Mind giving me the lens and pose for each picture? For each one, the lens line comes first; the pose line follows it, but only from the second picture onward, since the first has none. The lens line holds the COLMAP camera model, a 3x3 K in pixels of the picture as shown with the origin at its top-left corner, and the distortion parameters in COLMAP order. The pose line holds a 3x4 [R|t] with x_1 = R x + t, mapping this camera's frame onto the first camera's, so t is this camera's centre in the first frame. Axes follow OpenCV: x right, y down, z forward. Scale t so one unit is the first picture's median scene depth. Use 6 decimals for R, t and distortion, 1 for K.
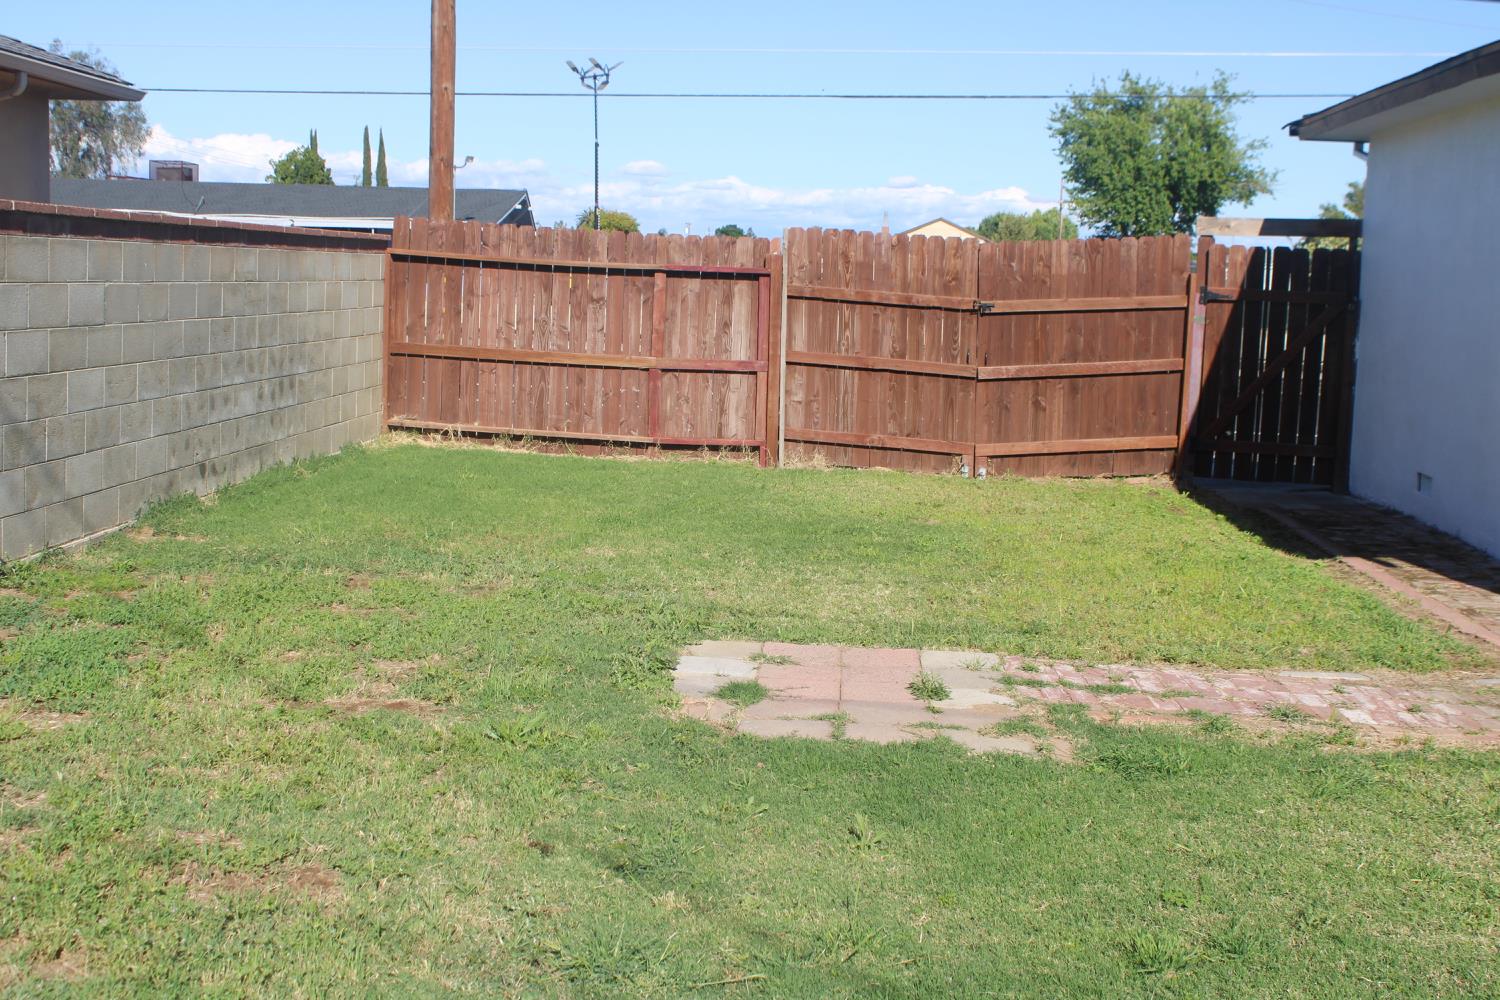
lens RADIAL K [[1756.0, 0, 752.2], [0, 1756.0, 509.6], [0, 0, 1]] dist [-0.104670, 0.148658]
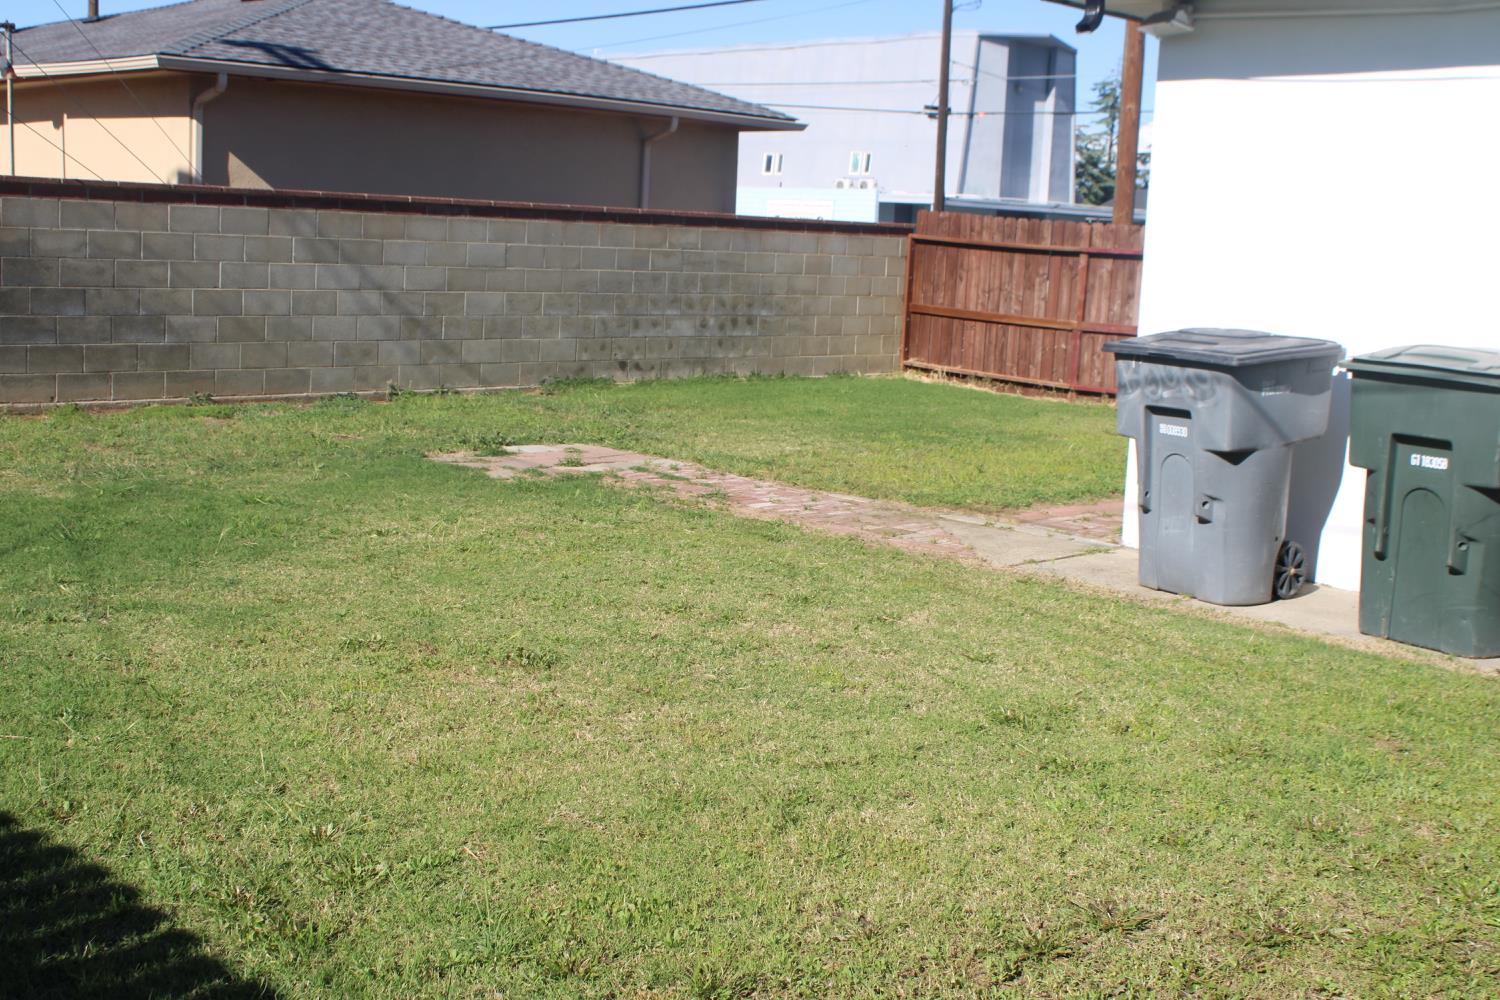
lens RADIAL K [[1756.0, 0, 752.2], [0, 1756.0, 509.6], [0, 0, 1]] dist [-0.104670, 0.148658]
pose [[0.742893, 0.101011, -0.661745, 0.615326], [-0.106431, 0.993798, 0.032214, 0.032061], [0.660895, 0.046499, 0.749037, -0.088792]]
